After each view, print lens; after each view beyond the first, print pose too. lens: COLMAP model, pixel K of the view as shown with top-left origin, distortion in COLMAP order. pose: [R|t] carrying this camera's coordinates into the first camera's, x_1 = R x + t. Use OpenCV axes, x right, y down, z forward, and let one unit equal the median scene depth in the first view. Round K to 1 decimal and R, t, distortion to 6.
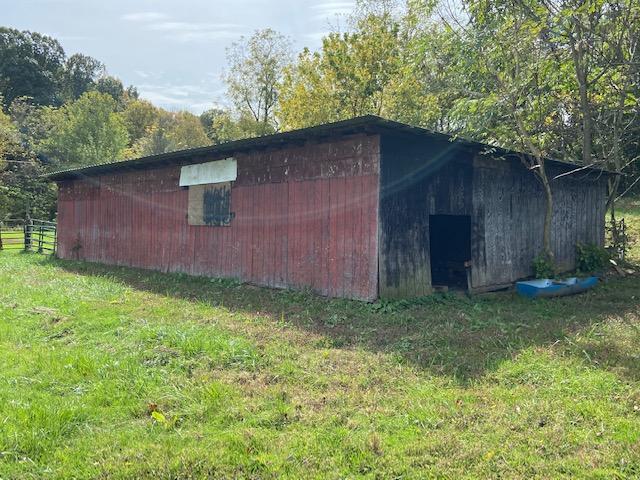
lens RADIAL K [[595.8, 0, 319.8], [0, 595.8, 239.1], [0, 0, 1]] dist [0.002538, 0.000000]
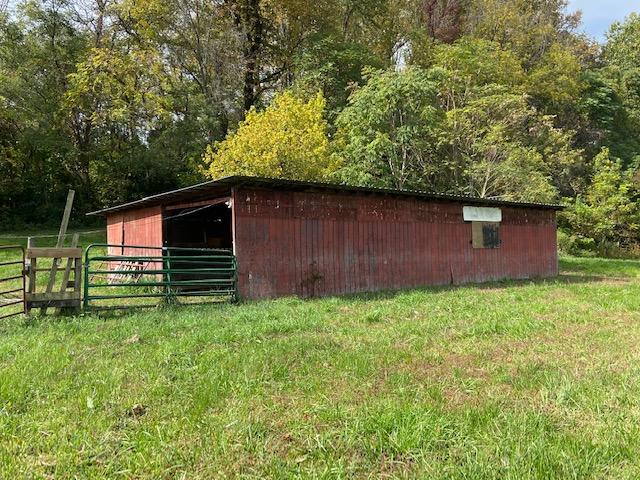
lens RADIAL K [[595.8, 0, 319.1], [0, 595.8, 241.0], [0, 0, 1]] dist [0.002538, 0.000000]
pose [[-0.016763, 0.004463, 0.999850, -1.689688], [0.029711, 0.999551, -0.003963, -0.046757], [-0.999418, 0.029640, -0.016888, 1.421646]]
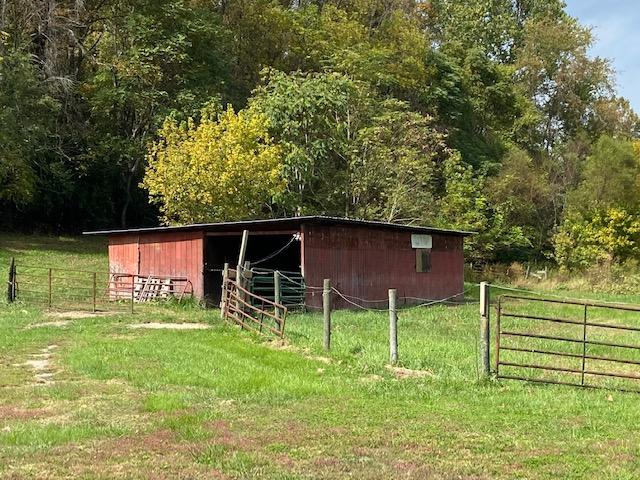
lens RADIAL K [[1067.2, 0, 320.2], [0, 1067.2, 240.1], [0, 0, 1]] dist [0.188219, 0.000000]
pose [[-0.406419, 0.004636, 0.913675, -2.796773], [0.003224, 0.999988, -0.003640, -0.102468], [-0.913681, 0.001467, -0.406429, 2.449837]]
